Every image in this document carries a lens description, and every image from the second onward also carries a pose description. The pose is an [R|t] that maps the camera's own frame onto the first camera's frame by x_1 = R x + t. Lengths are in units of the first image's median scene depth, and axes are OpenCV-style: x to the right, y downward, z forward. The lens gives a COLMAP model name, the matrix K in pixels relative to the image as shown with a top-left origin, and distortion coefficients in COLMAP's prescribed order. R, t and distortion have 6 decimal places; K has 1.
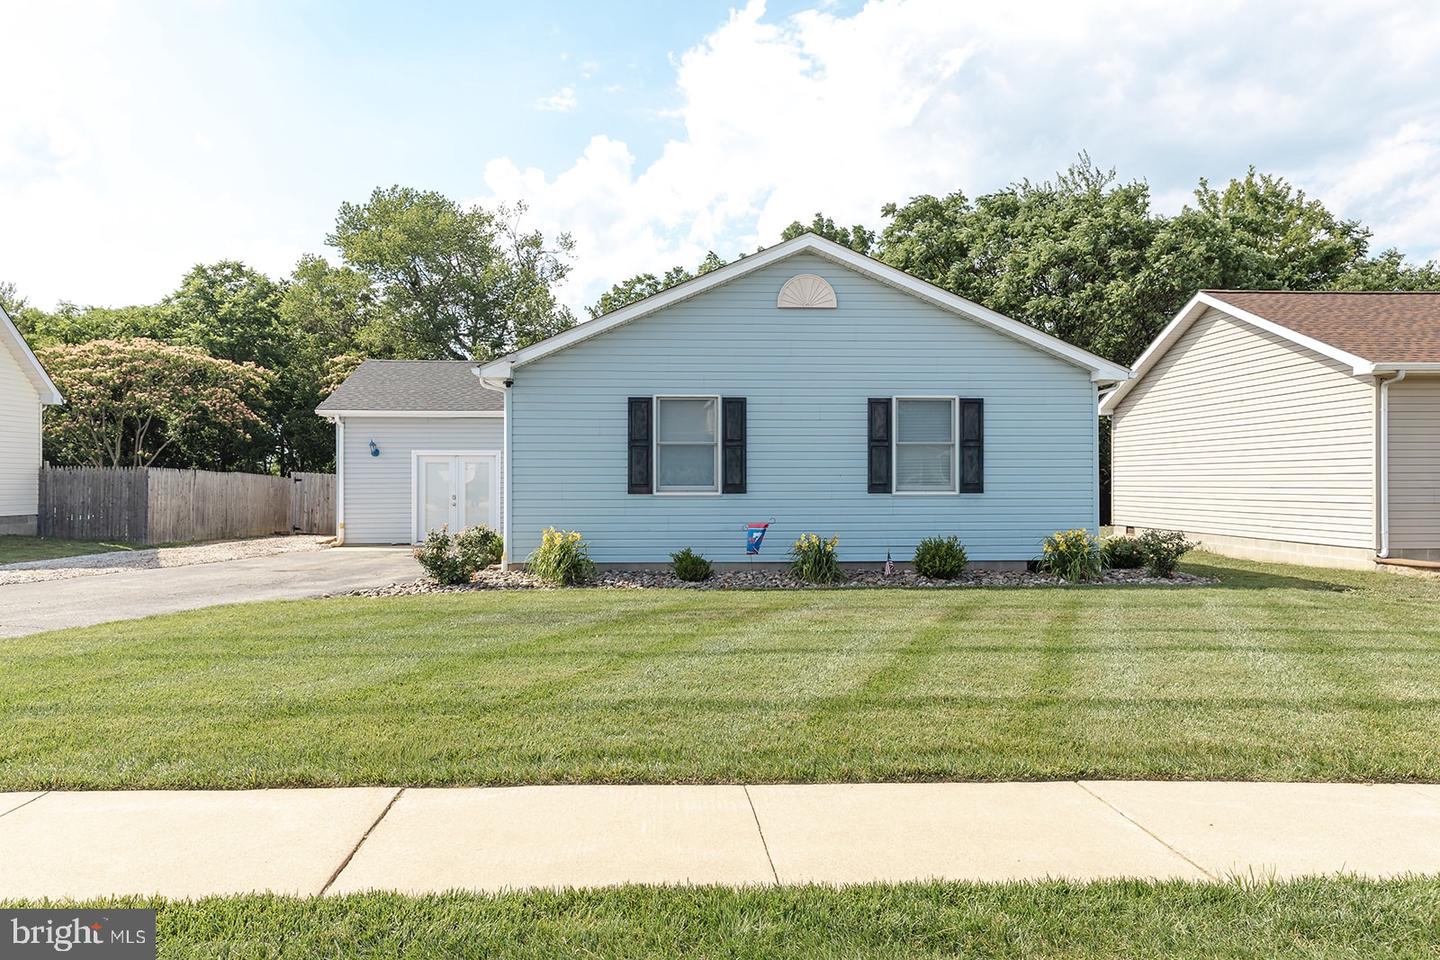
lens RADIAL K [[968.7, 0, 719.3], [0, 968.7, 470.9], [0, 0, 1]] dist [0.004326, -0.005103]
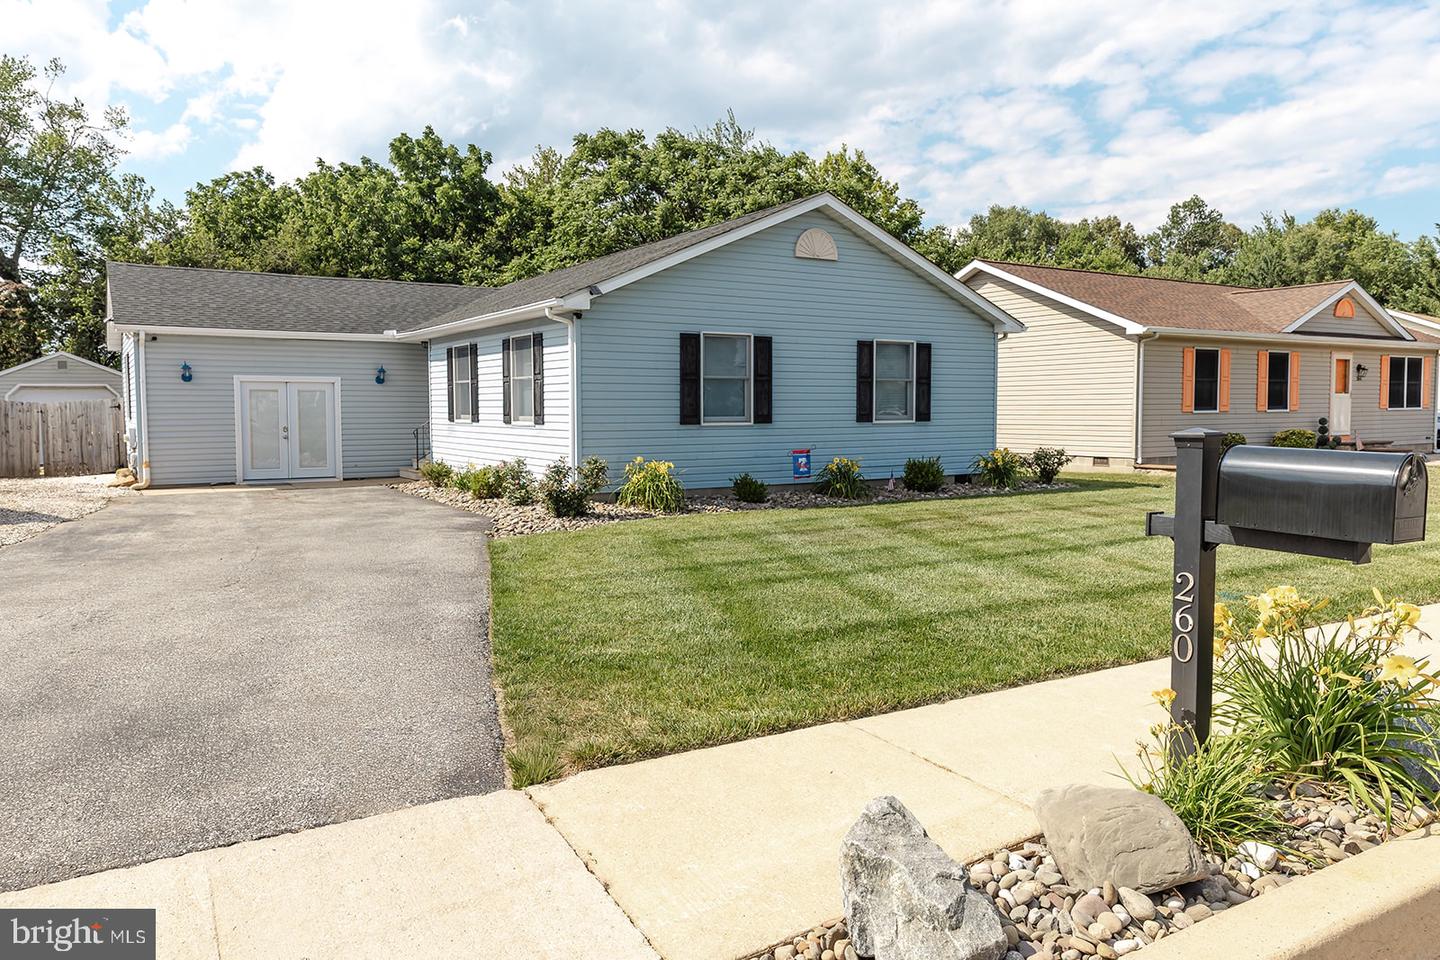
lens RADIAL K [[968.7, 0, 726.2], [0, 968.7, 491.2], [0, 0, 1]] dist [0.004326, -0.005103]
pose [[0.886730, -0.039804, 0.460571, -0.532852], [-0.004527, 0.995491, 0.094748, -0.004385], [-0.462266, -0.086101, 0.882551, 0.025986]]
